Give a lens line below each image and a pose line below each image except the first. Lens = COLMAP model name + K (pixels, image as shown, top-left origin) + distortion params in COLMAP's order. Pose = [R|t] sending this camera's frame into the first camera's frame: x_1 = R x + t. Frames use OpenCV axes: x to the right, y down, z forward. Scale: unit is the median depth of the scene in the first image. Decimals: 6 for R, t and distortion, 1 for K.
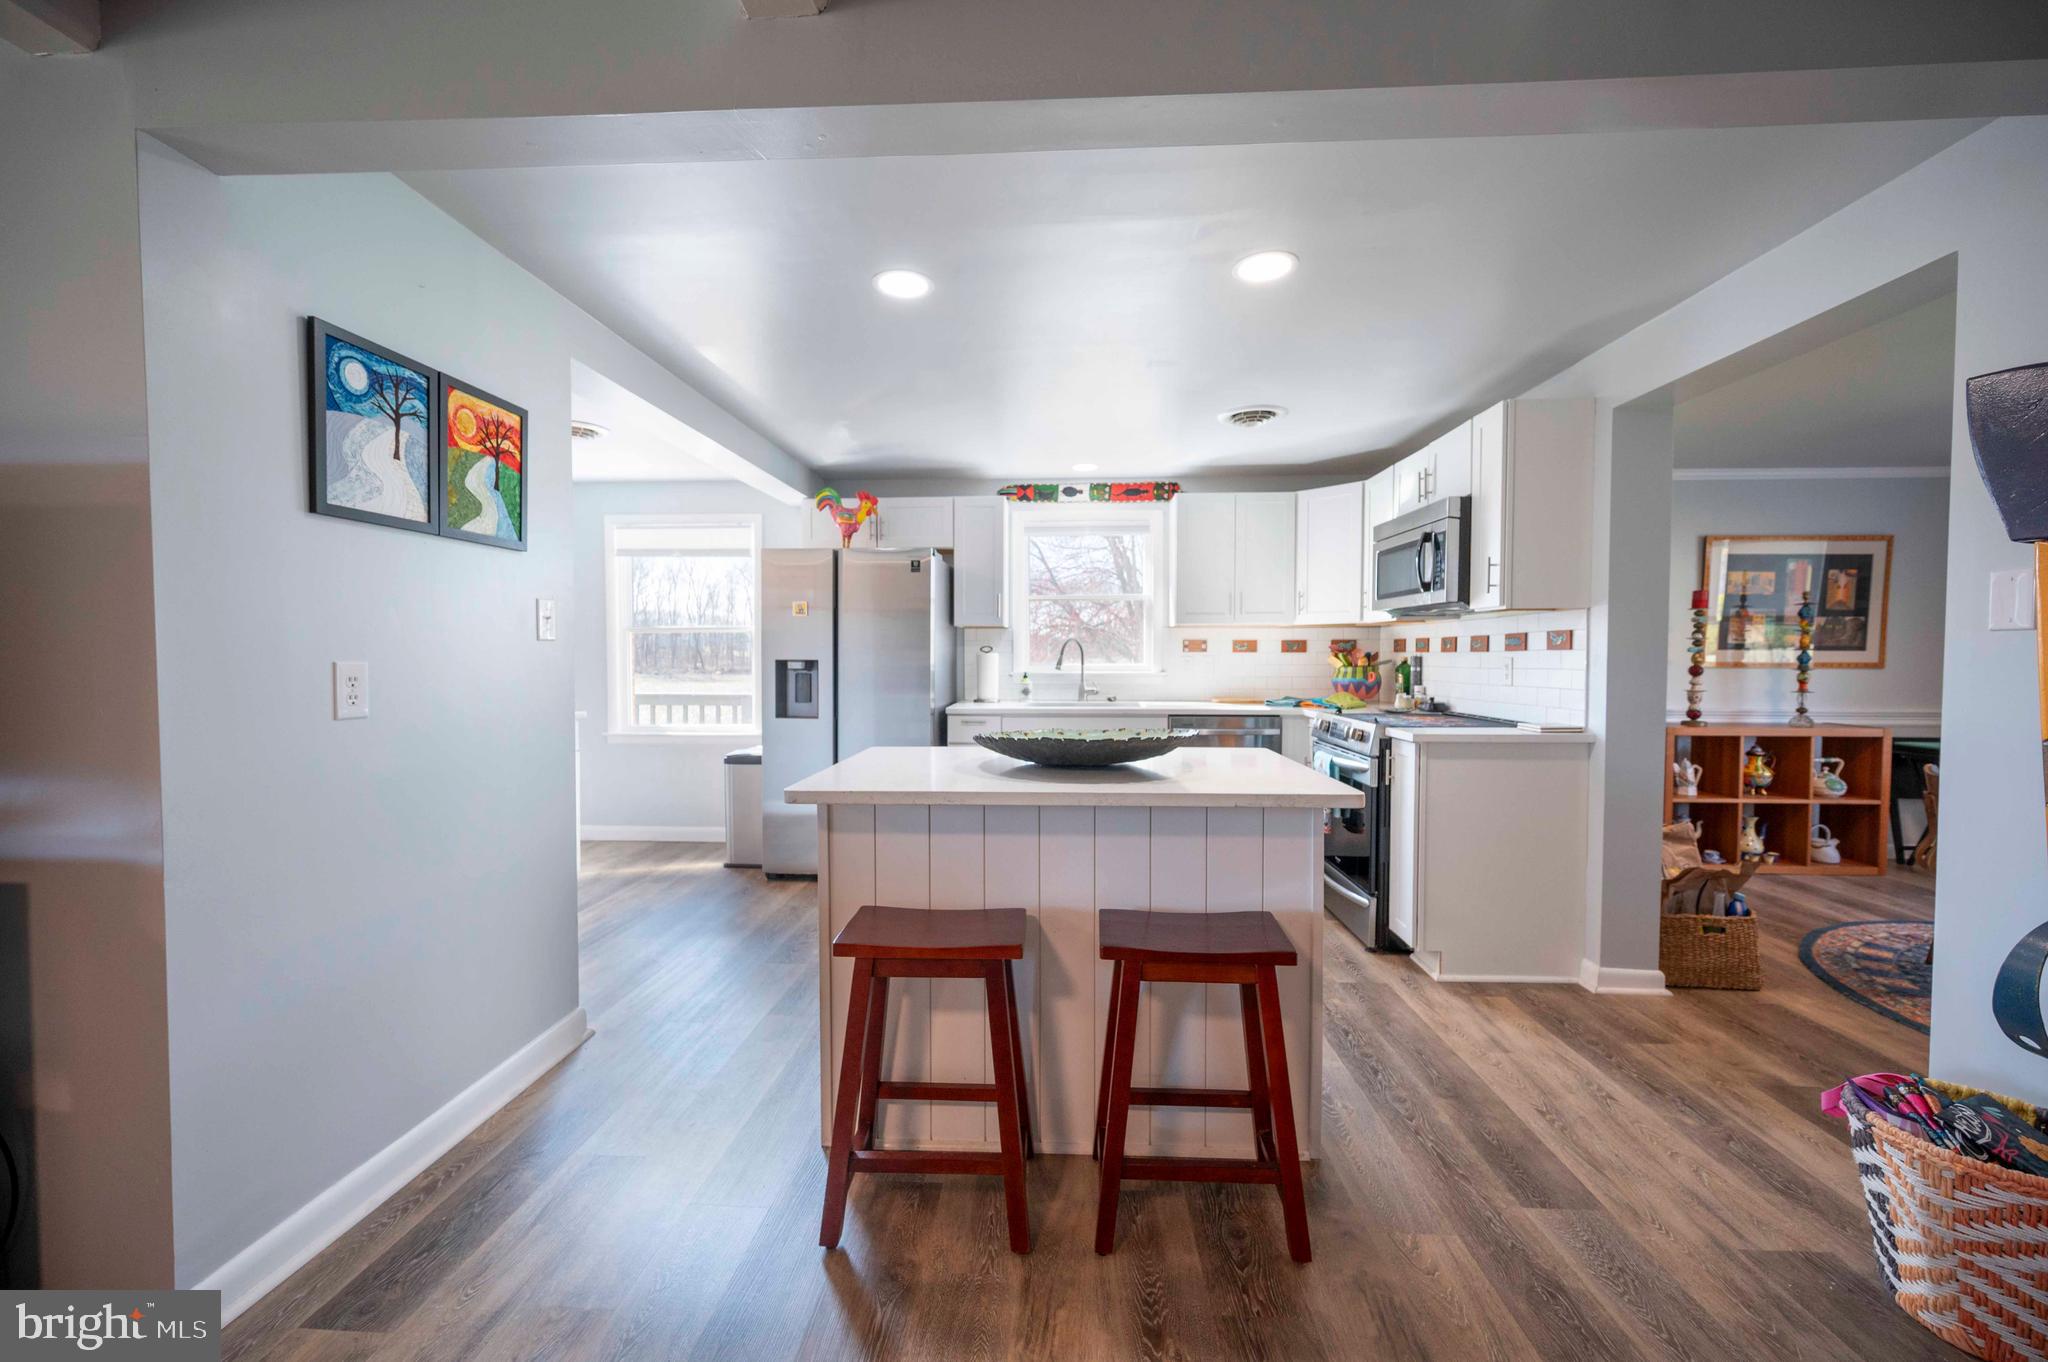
lens RADIAL K [[801.4, 0, 1023.3], [0, 801.4, 679.2], [0, 0, 1]] dist [-0.001025, -0.000240]
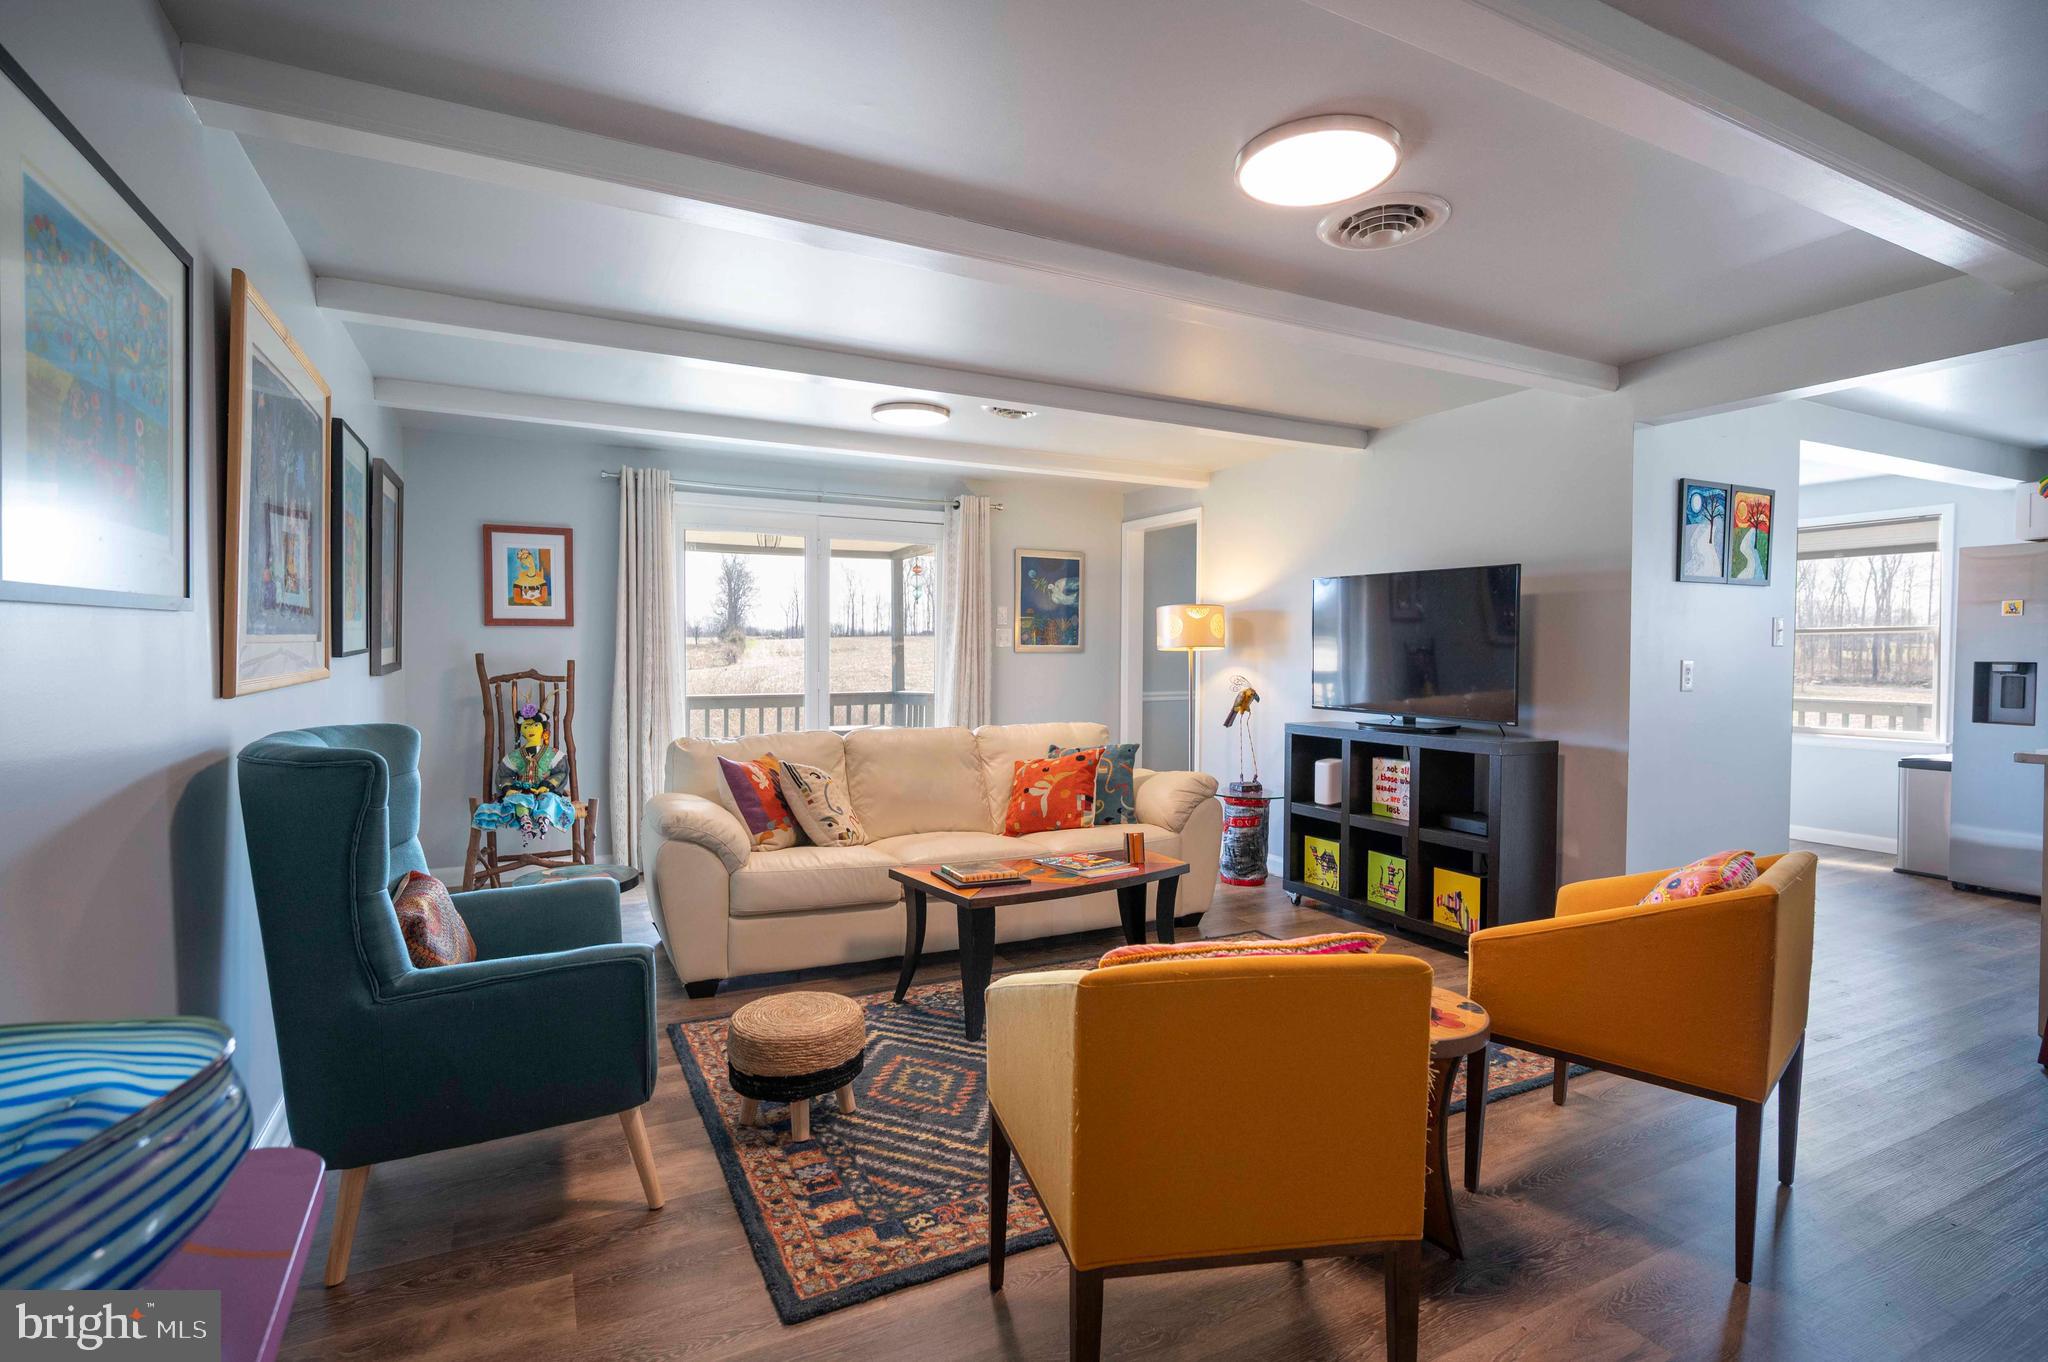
lens RADIAL K [[982.9, 0, 1022.2], [0, 982.9, 682.5], [0, 0, 1]] dist [-0.005670, 0.000619]
pose [[0.502052, 0.025257, -0.864468, 0.151317], [-0.027667, 0.999531, 0.013135, 0.019008], [0.864395, 0.017323, 0.502515, -0.661429]]
